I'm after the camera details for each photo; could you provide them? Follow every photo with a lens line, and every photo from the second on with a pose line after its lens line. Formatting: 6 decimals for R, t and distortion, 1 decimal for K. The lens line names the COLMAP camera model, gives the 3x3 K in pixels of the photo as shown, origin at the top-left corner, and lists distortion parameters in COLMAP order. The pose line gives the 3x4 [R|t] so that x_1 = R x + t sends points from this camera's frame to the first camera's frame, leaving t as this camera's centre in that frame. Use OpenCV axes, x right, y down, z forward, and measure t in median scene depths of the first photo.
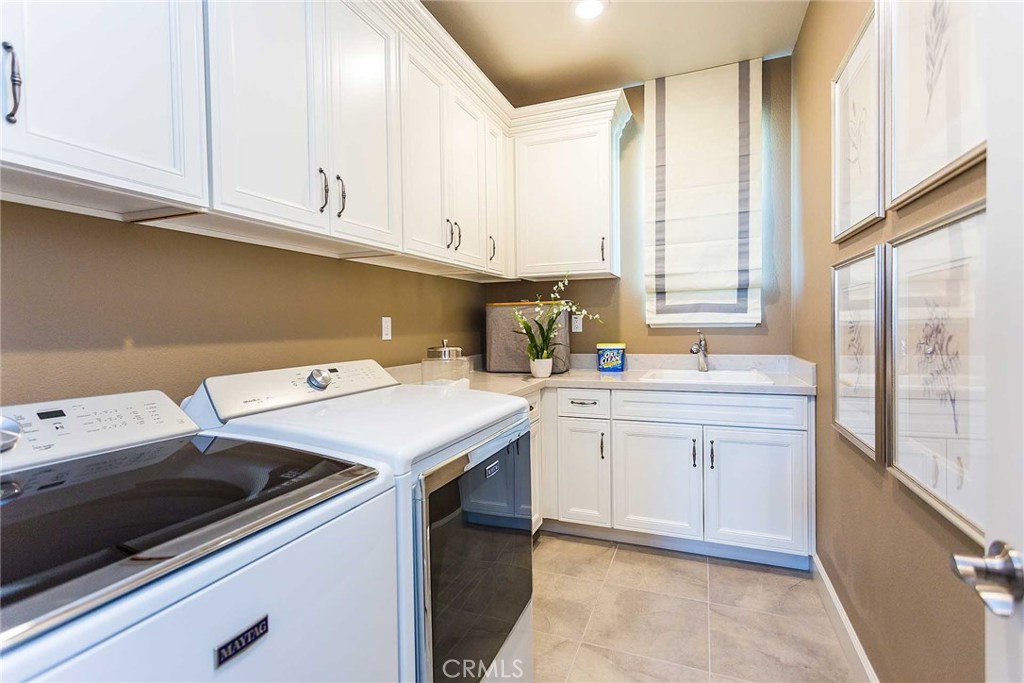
lens RADIAL K [[489.8, 0, 514.5], [0, 489.8, 338.2], [0, 0, 1]] dist [0.005631, -0.001337]
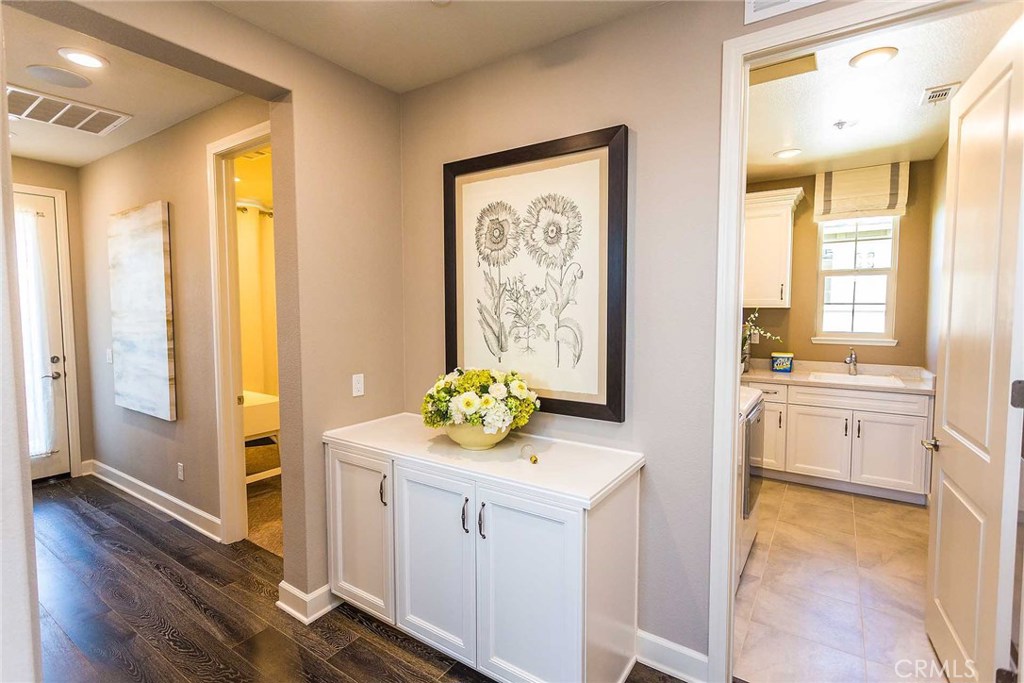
lens RADIAL K [[489.8, 0, 509.3], [0, 489.8, 338.6], [0, 0, 1]] dist [0.005631, -0.001337]
pose [[0.975876, 0.026815, -0.216674, -0.334709], [-0.018036, 0.998938, 0.042396, -0.094202], [0.217581, -0.037466, 0.975323, -0.722463]]
